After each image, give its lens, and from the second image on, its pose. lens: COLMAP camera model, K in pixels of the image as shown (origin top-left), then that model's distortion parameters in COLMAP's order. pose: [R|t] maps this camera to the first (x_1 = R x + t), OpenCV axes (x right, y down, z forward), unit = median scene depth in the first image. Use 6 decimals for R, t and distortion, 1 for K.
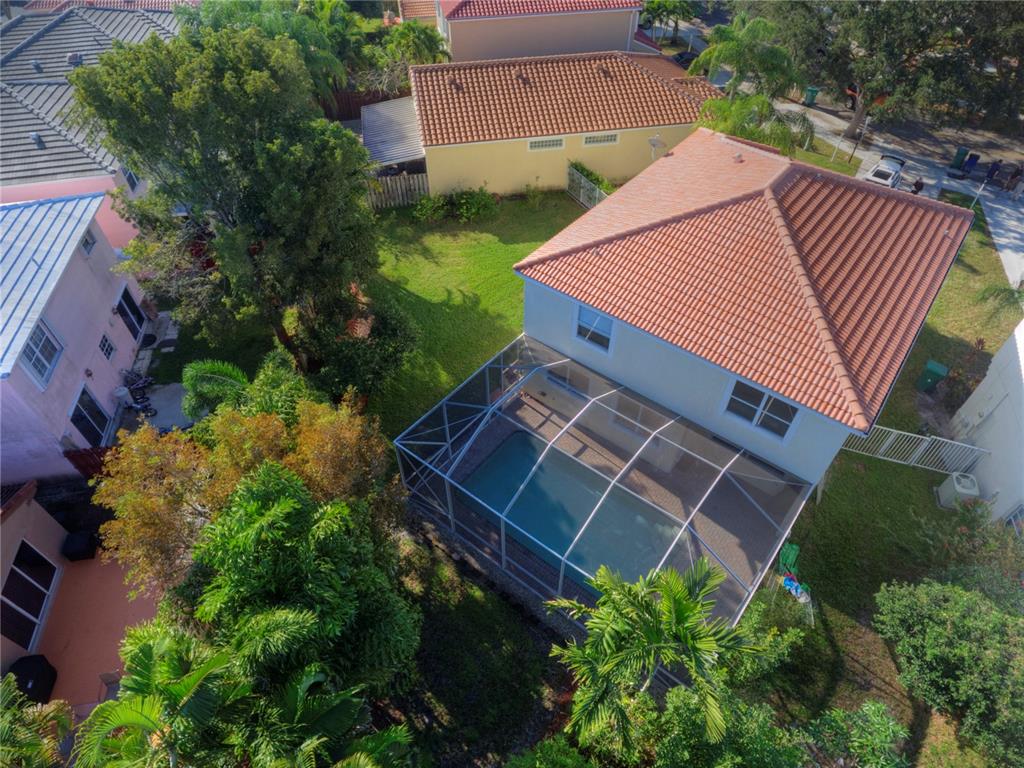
lens RADIAL K [[605.2, 0, 512.0], [0, 605.2, 384.0], [0, 0, 1]] dist [-0.027085, 0.000123]
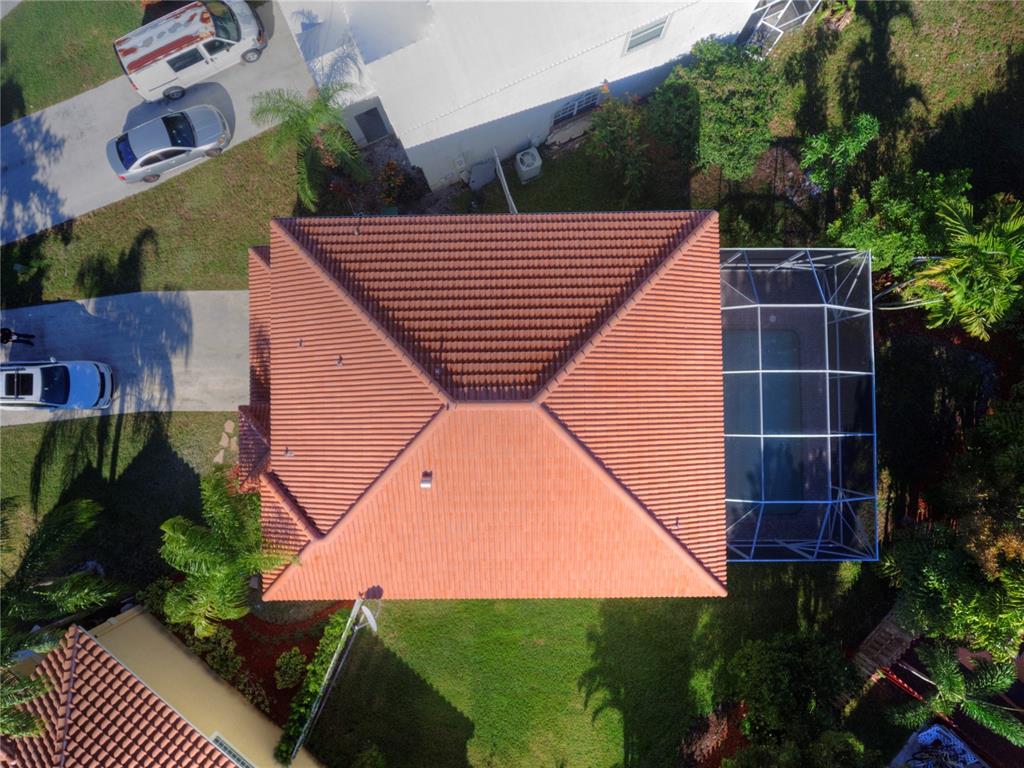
lens RADIAL K [[605.2, 0, 512.0], [0, 605.2, 384.0], [0, 0, 1]] dist [-0.027085, 0.000123]
pose [[-0.634630, -0.771655, 0.042343, 0.283797], [0.586366, -0.445105, 0.676799, -0.581580], [-0.503408, 0.454346, 0.734949, 0.261135]]
